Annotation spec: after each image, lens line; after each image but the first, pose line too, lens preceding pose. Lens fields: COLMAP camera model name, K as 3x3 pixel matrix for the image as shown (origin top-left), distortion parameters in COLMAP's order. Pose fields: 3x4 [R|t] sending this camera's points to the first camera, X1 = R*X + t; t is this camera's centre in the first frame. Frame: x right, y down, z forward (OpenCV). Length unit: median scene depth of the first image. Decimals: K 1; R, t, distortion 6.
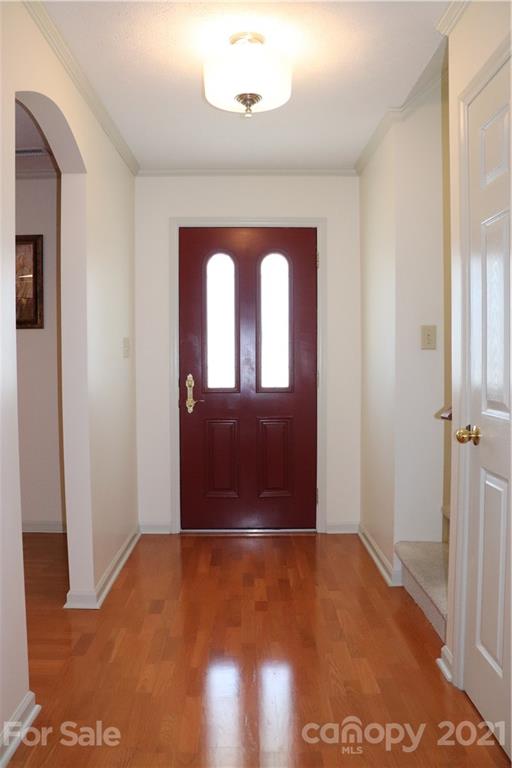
lens RADIAL K [[631.6, 0, 253.2], [0, 631.6, 380.4], [0, 0, 1]] dist [-0.173284, 0.161346]
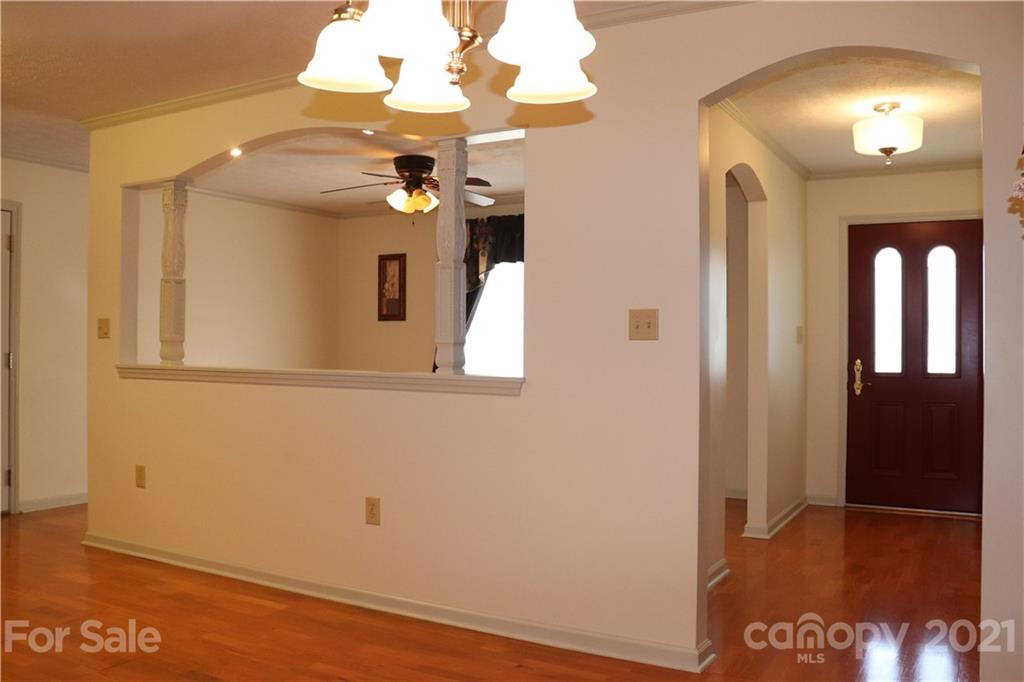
lens RADIAL K [[842.2, 0, 512.0], [0, 842.2, 341.0], [0, 0, 1]] dist [-0.173284, 0.161346]
pose [[0.858583, 0.007246, -0.512624, 0.113817], [-0.029842, 0.998911, -0.035863, 0.027513], [0.511806, 0.046090, 0.857864, -0.530674]]
